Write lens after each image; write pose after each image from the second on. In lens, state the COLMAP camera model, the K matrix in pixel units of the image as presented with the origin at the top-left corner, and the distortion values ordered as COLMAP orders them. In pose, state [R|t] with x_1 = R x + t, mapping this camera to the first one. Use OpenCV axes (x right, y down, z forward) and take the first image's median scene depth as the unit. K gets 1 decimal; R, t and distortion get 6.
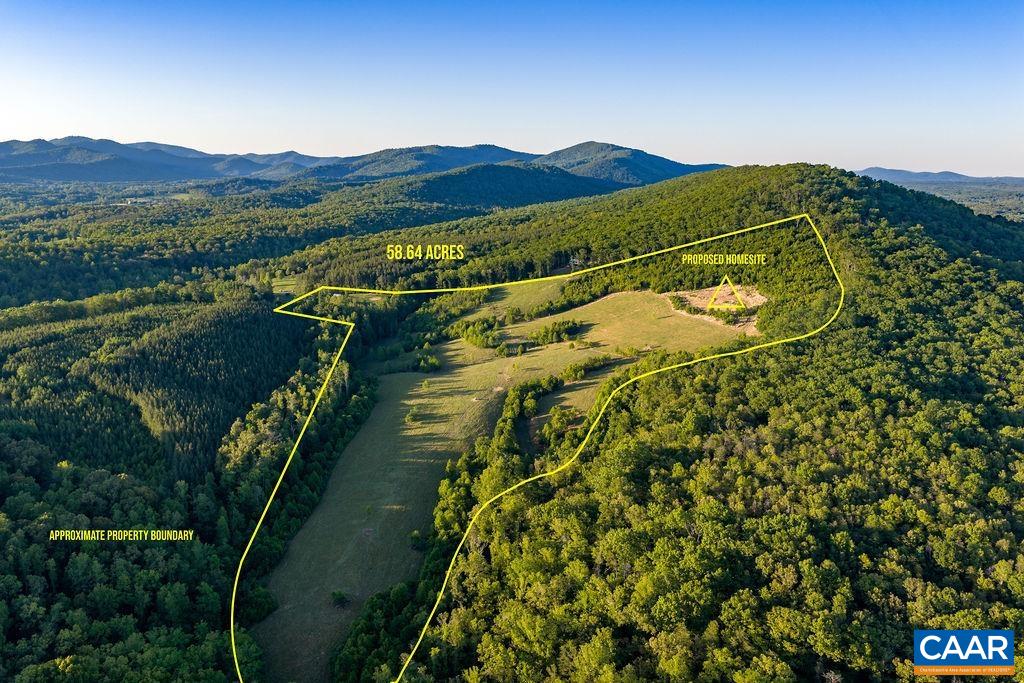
lens RADIAL K [[846.1, 0, 513.3], [0, 846.1, 342.8], [0, 0, 1]] dist [0.021787, -0.043221]
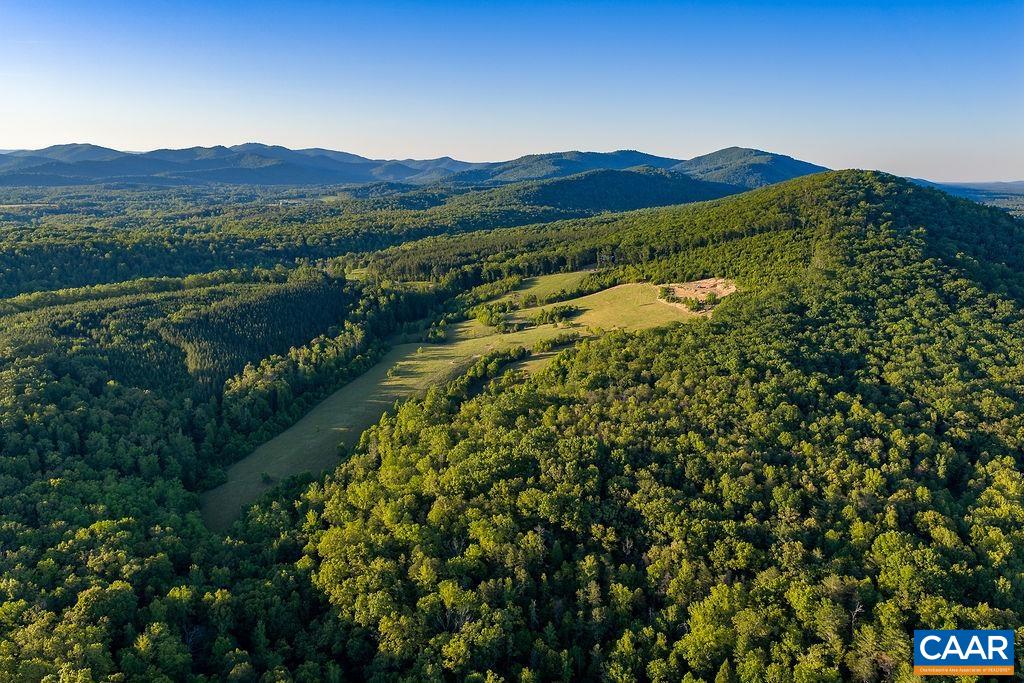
lens RADIAL K [[846.1, 0, 510.4], [0, 846.1, 339.0], [0, 0, 1]] dist [0.021787, -0.043221]
pose [[0.983445, 0.038289, -0.177115, 0.184111], [-0.040163, 0.999169, -0.007006, 0.028239], [0.176699, 0.014003, 0.984165, -0.132144]]
